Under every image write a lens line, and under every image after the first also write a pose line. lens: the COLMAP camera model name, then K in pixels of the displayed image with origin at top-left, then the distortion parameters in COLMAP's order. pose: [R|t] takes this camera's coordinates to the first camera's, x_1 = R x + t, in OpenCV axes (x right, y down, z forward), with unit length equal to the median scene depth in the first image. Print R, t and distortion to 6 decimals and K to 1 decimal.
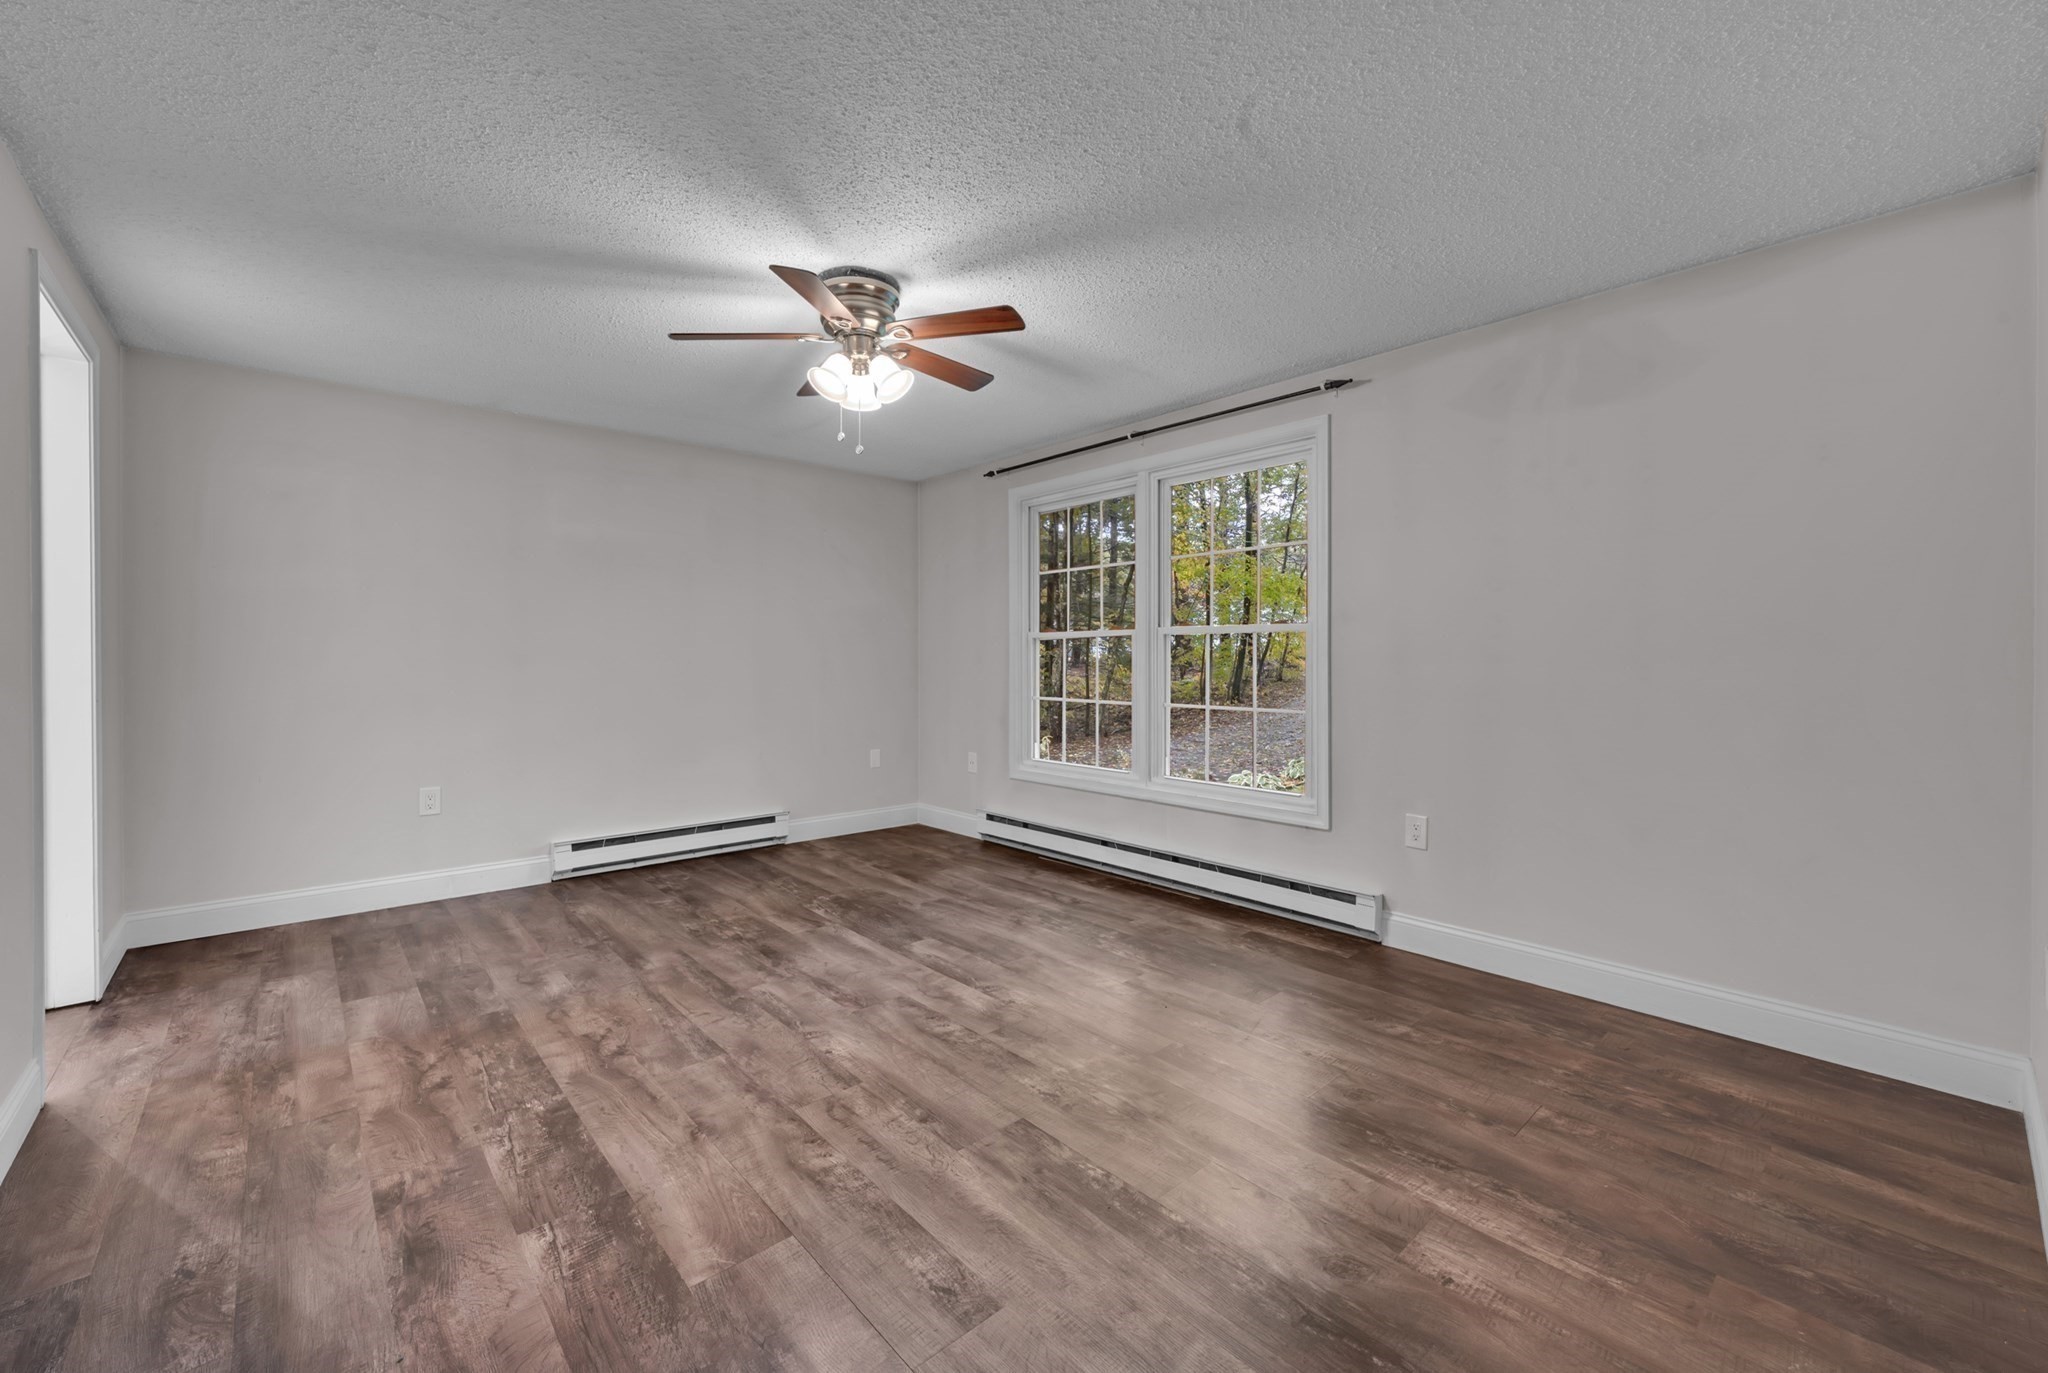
lens RADIAL K [[820.9, 0, 1014.3], [0, 820.9, 681.7], [0, 0, 1]] dist [-0.000721, 0.000212]
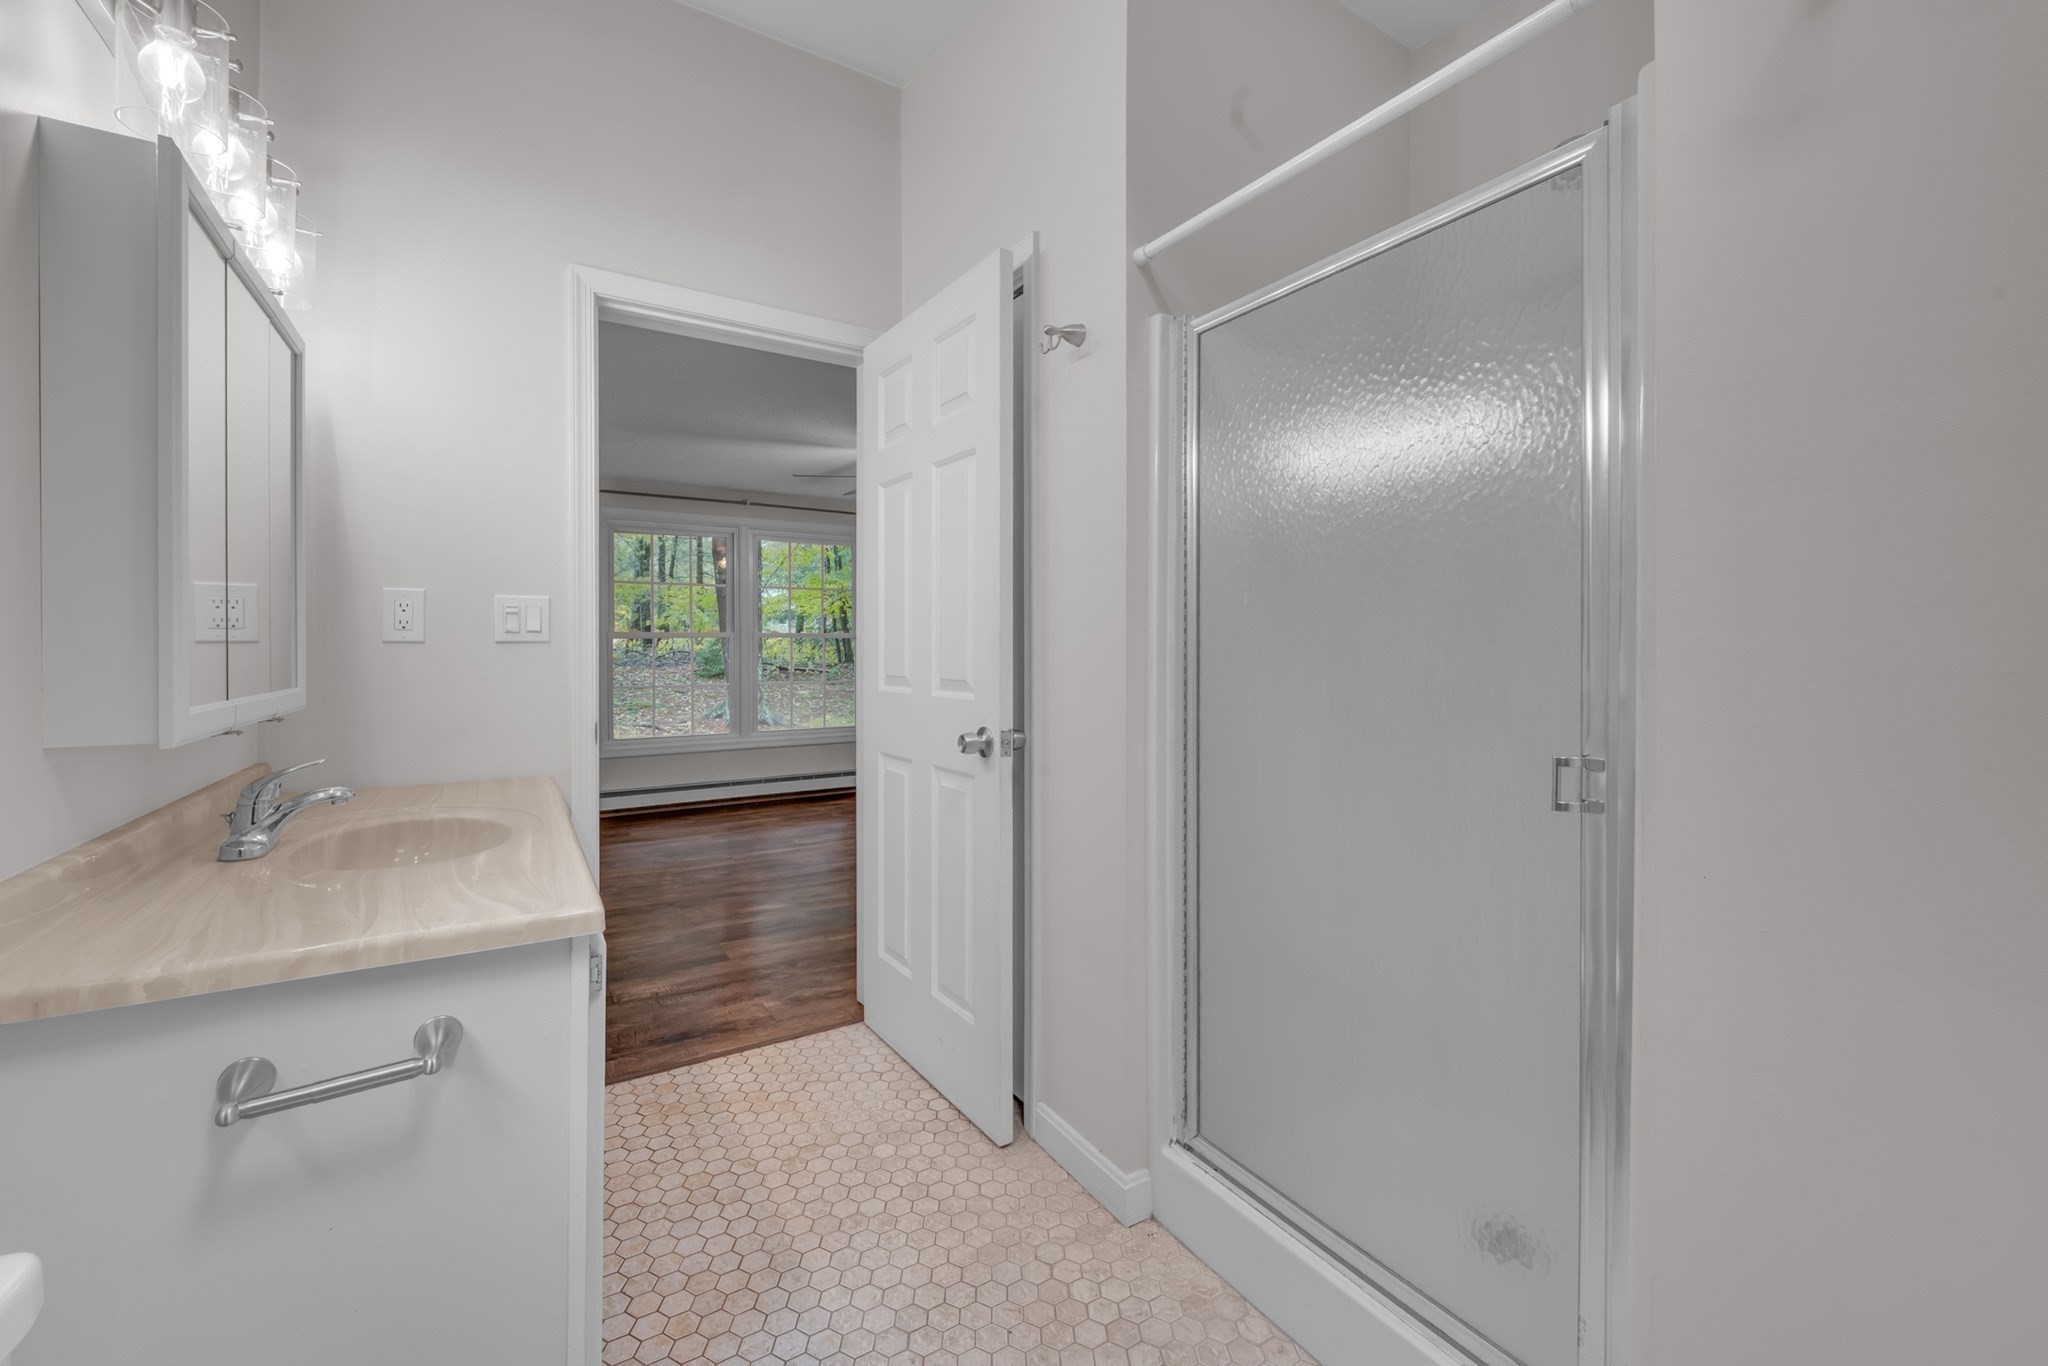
lens RADIAL K [[820.9, 0, 1014.3], [0, 820.9, 678.2], [0, 0, 1]] dist [-0.000721, 0.000212]
pose [[0.182839, -0.037193, 0.982439, -1.947939], [0.040938, 0.998705, 0.030190, -0.014722], [-0.982290, 0.034699, 0.184124, 0.417278]]
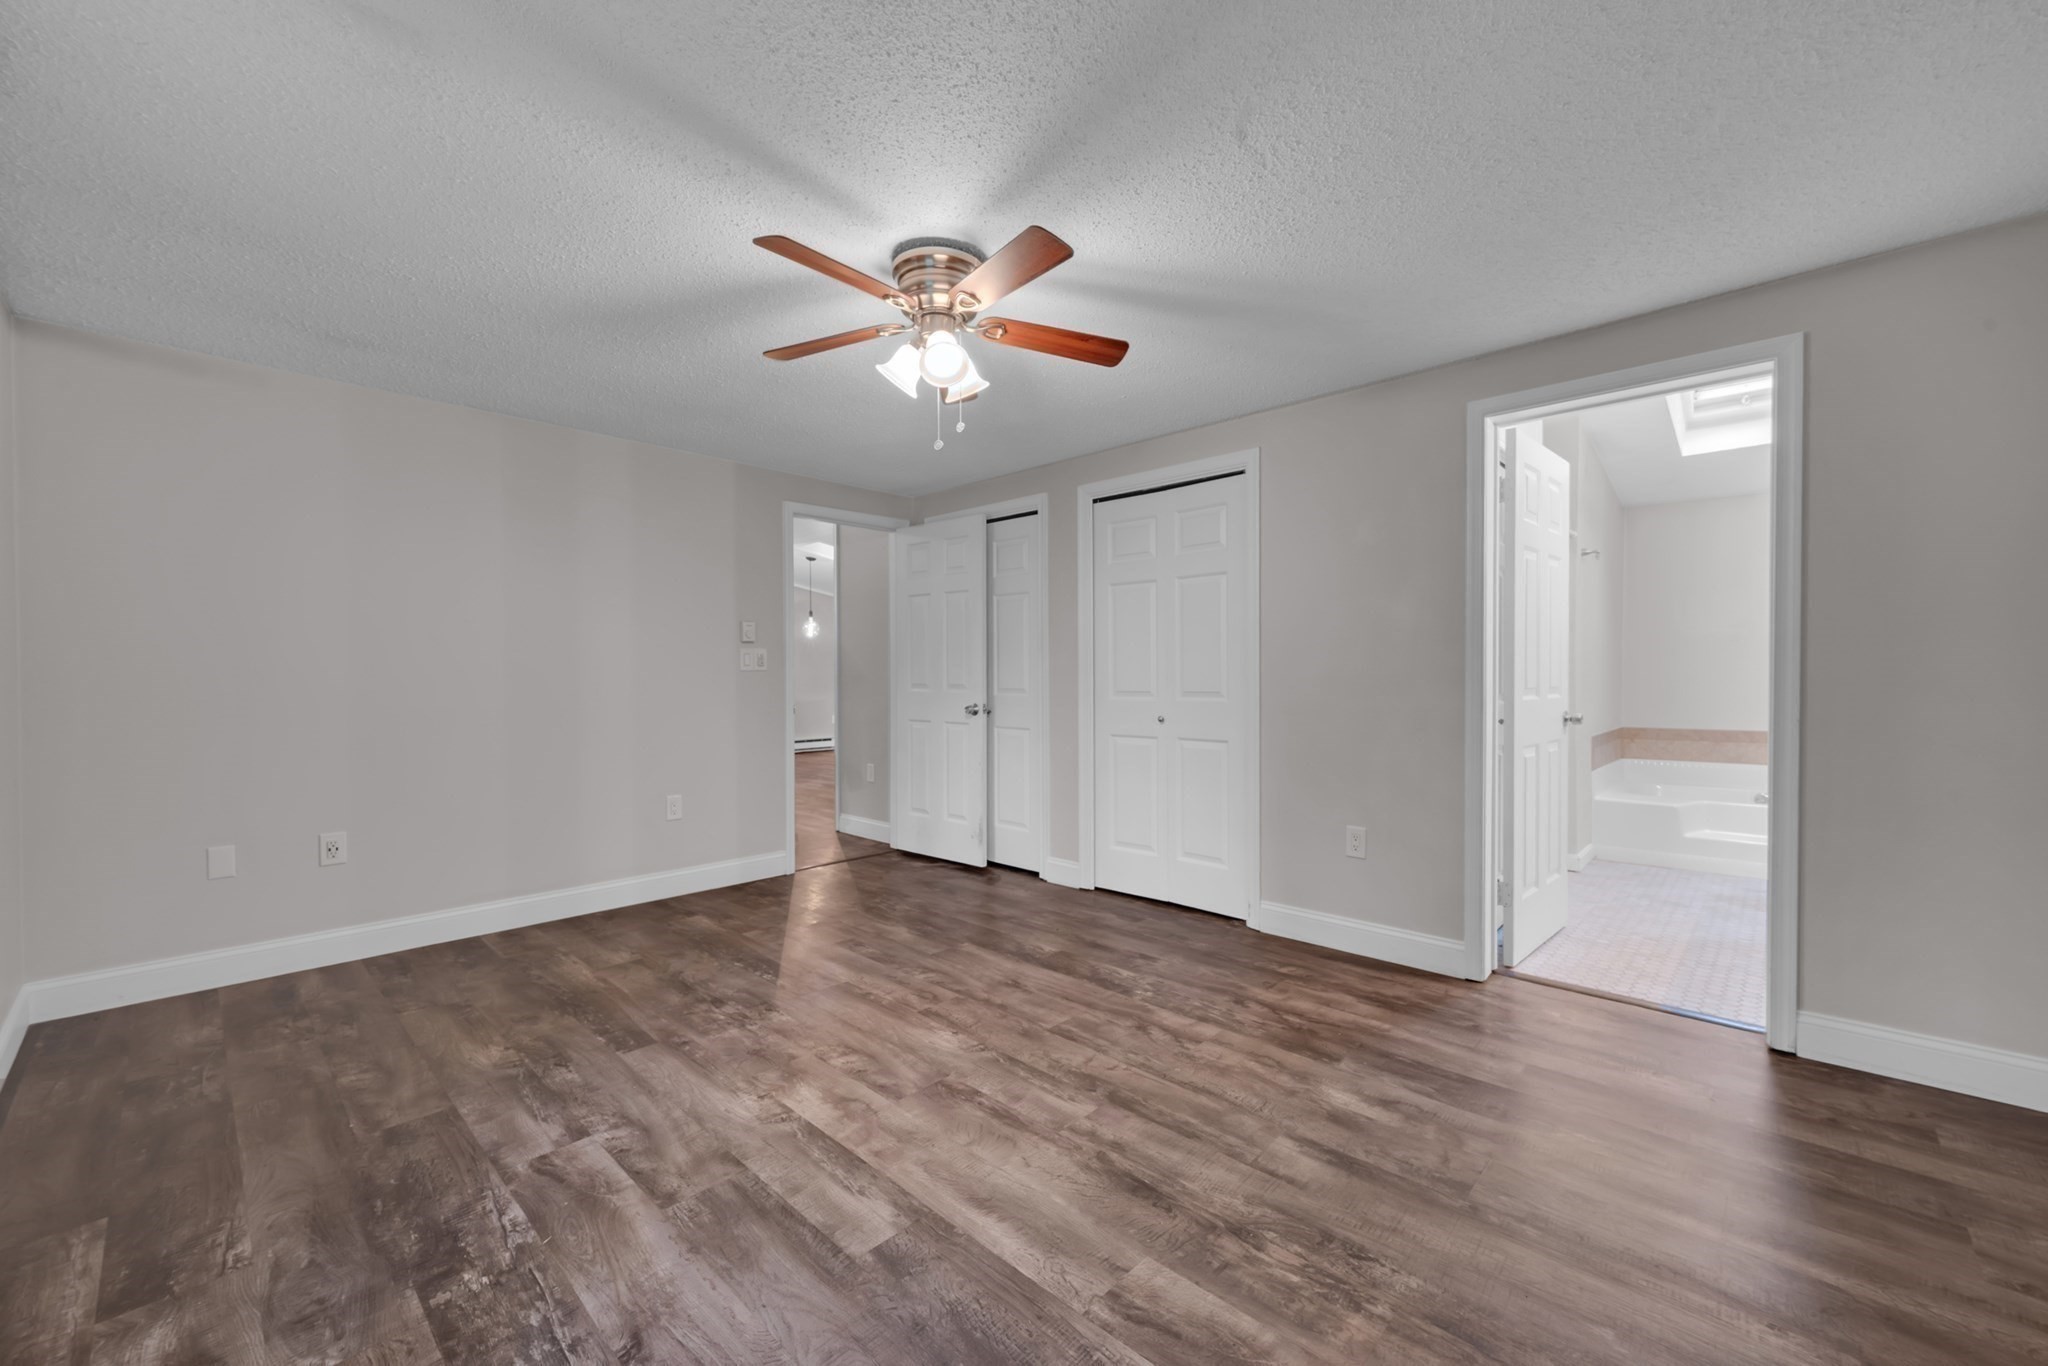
lens RADIAL K [[820.9, 0, 1014.3], [0, 820.9, 678.2], [0, 0, 1]] dist [-0.000721, 0.000212]
pose [[-0.997419, 0.002683, -0.071749, -0.210849], [0.000262, 0.999431, 0.033725, -0.061477], [0.071798, 0.033619, -0.996852, 1.940178]]
